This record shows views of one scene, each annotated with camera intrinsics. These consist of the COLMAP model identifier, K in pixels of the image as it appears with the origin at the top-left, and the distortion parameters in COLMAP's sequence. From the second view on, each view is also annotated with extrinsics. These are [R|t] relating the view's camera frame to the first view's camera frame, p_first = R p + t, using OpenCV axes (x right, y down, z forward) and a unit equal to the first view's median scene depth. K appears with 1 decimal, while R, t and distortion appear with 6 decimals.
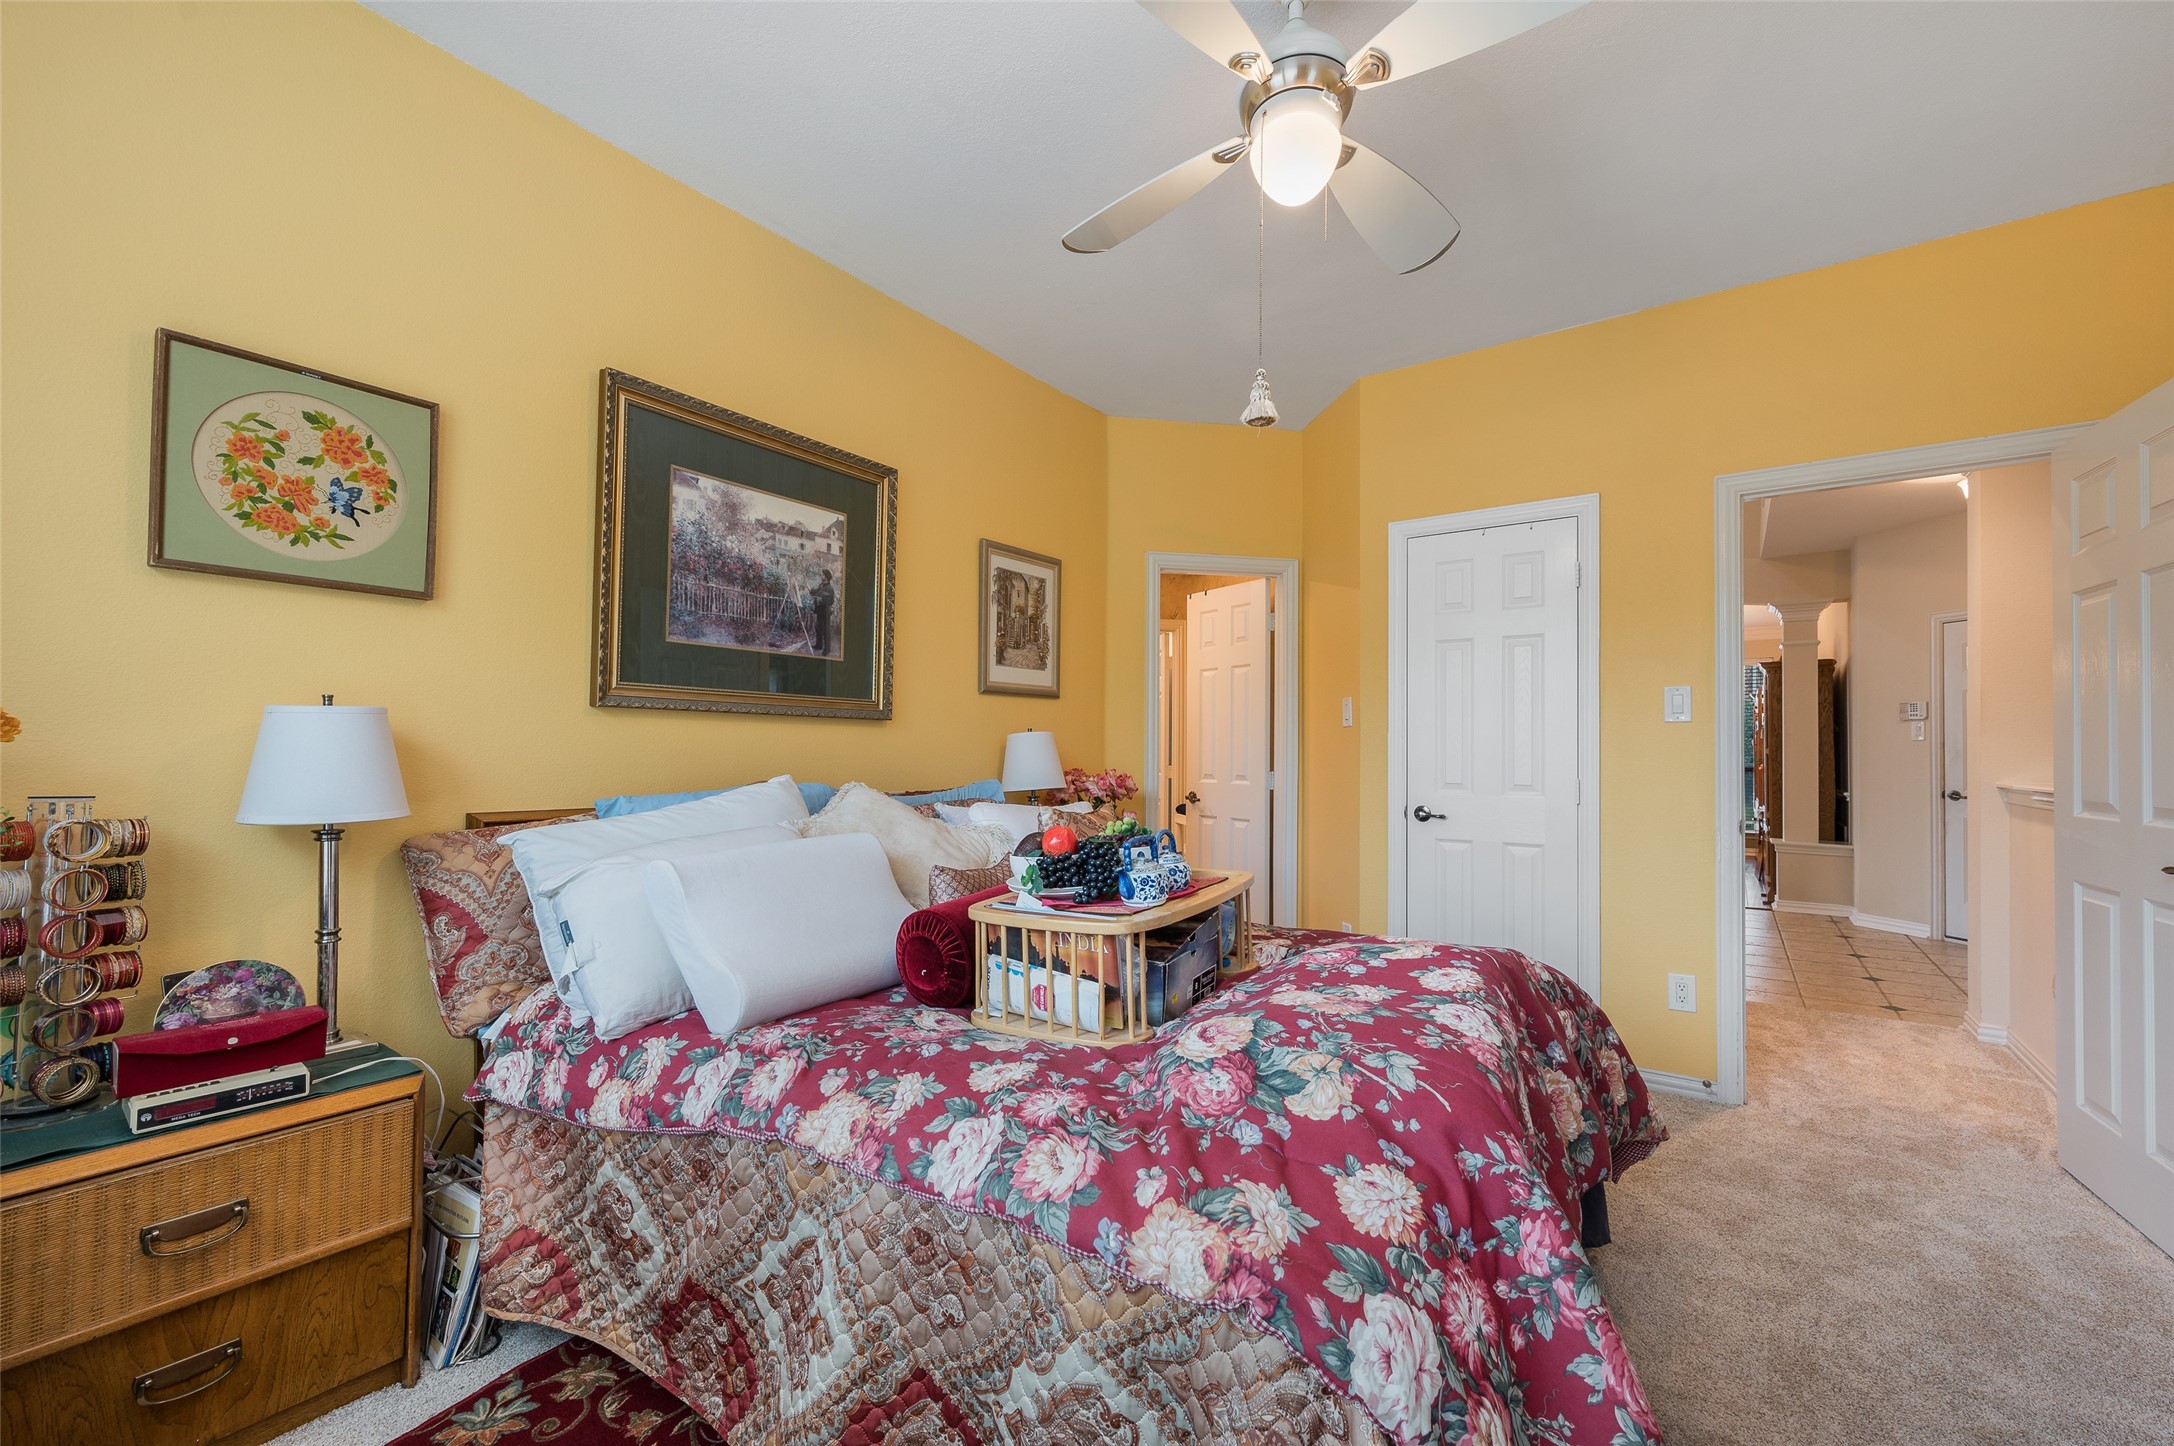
lens RADIAL K [[879.9, 0, 1105.8], [0, 879.9, 737.2], [0, 0, 1]] dist [0.009940, 0.000063]
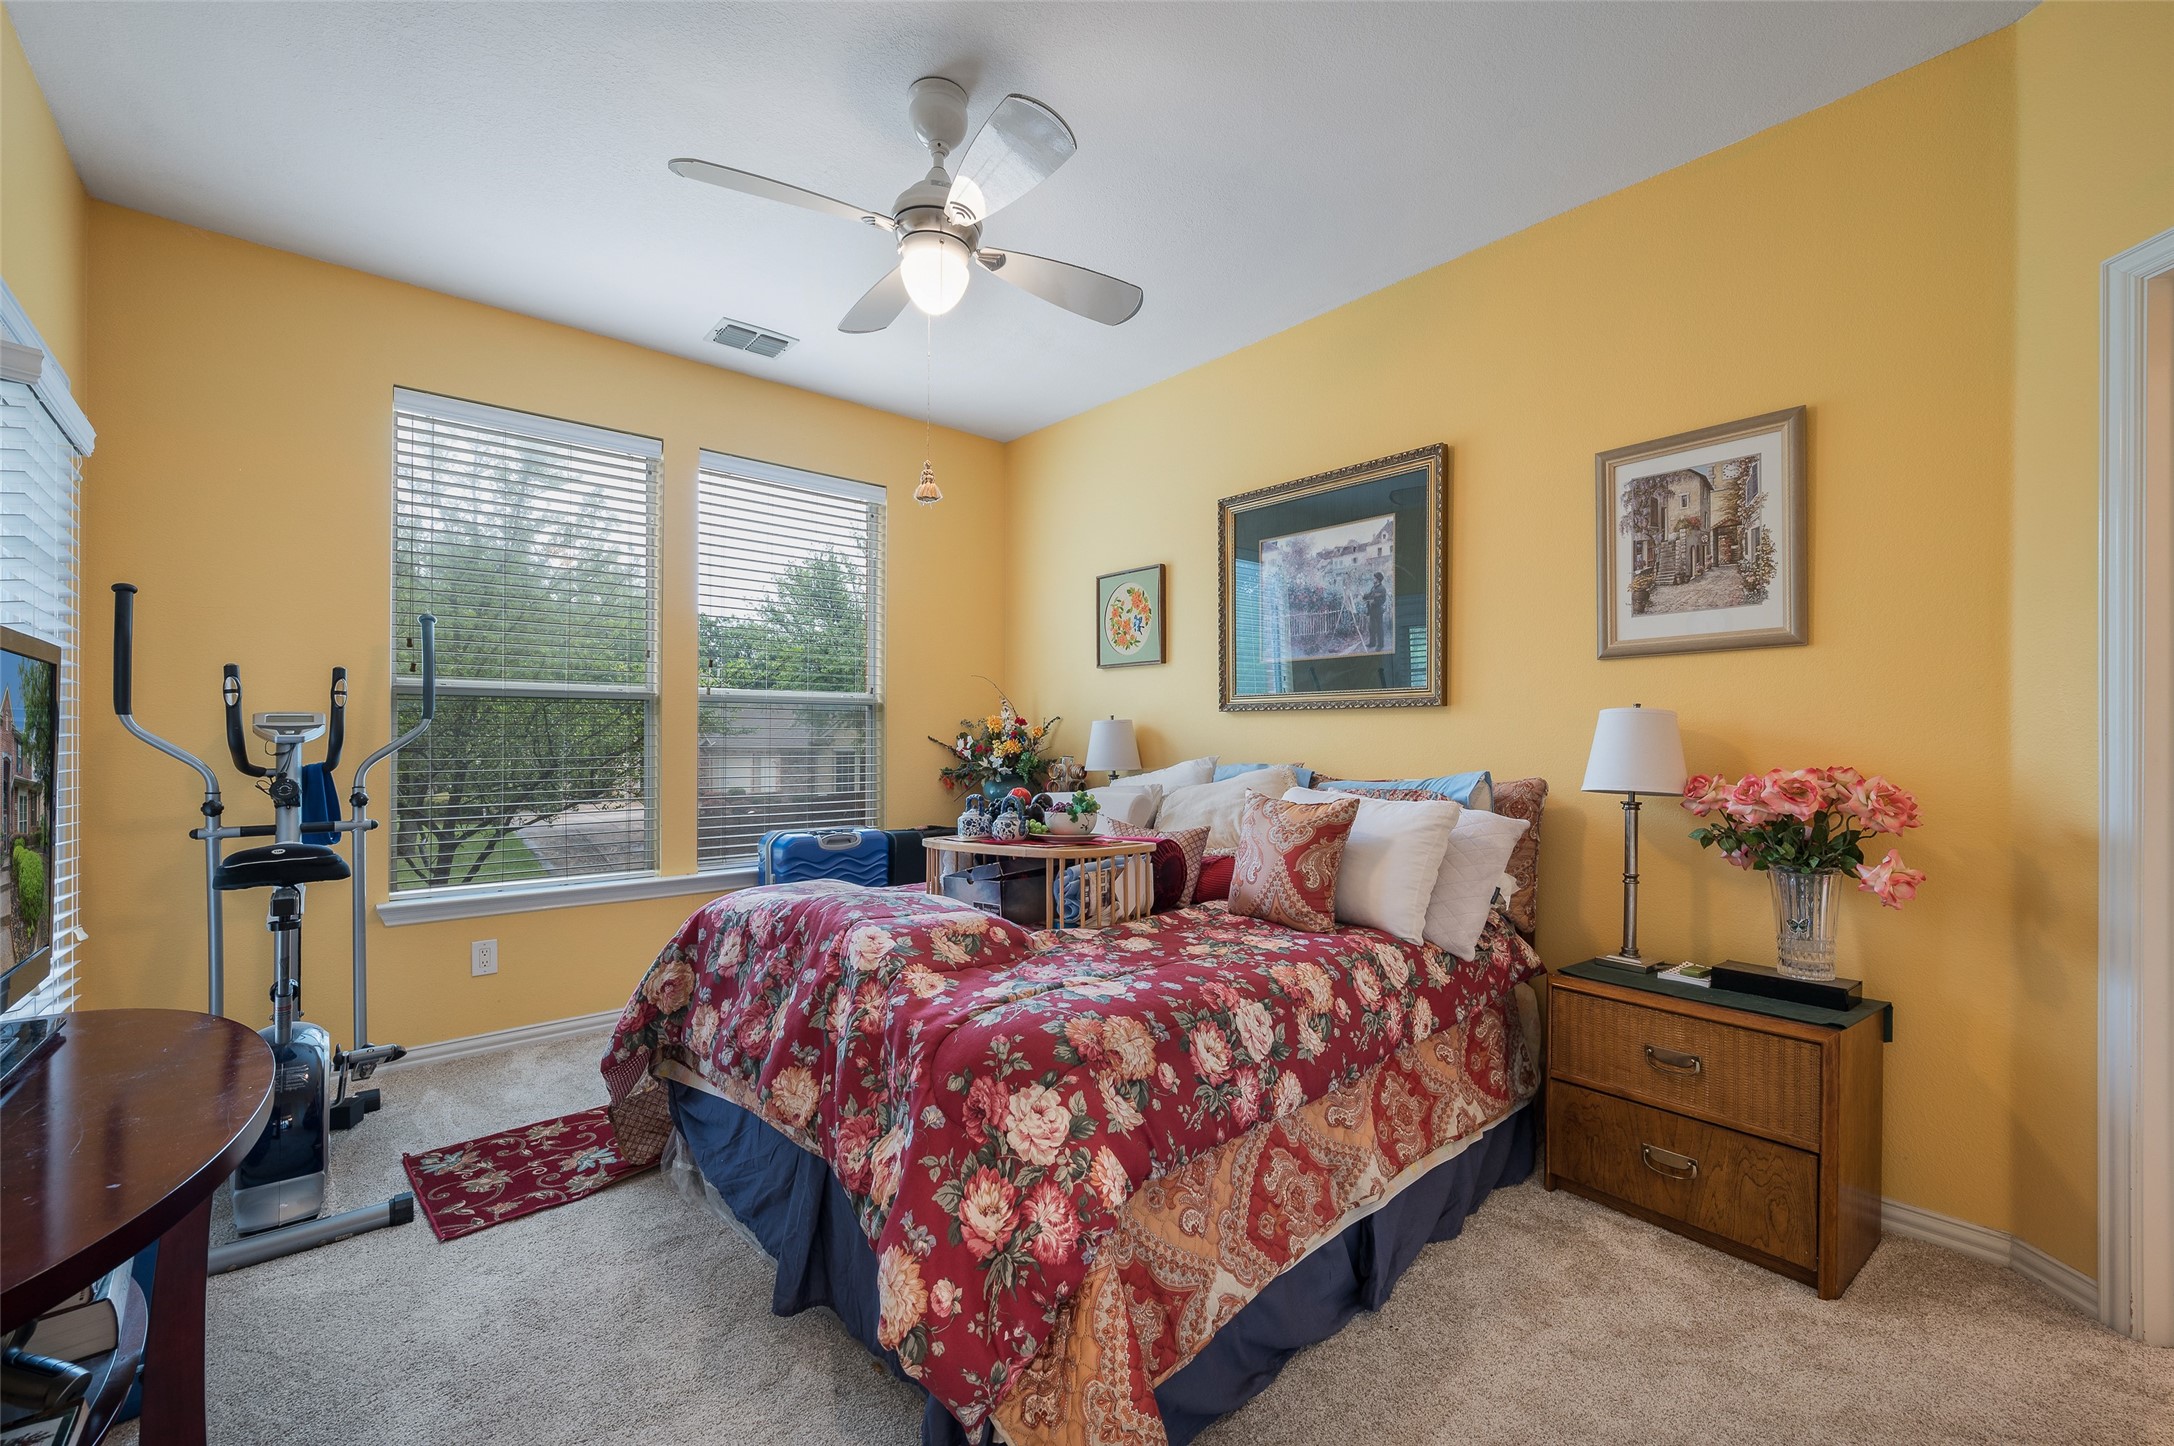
lens RADIAL K [[879.9, 0, 1105.8], [0, 879.9, 737.2], [0, 0, 1]] dist [0.009940, 0.000063]
pose [[-0.224298, -0.016093, -0.974388, 0.815136], [0.005986, 0.999822, -0.017891, 0.031619], [0.974502, -0.009845, -0.224162, 0.907136]]
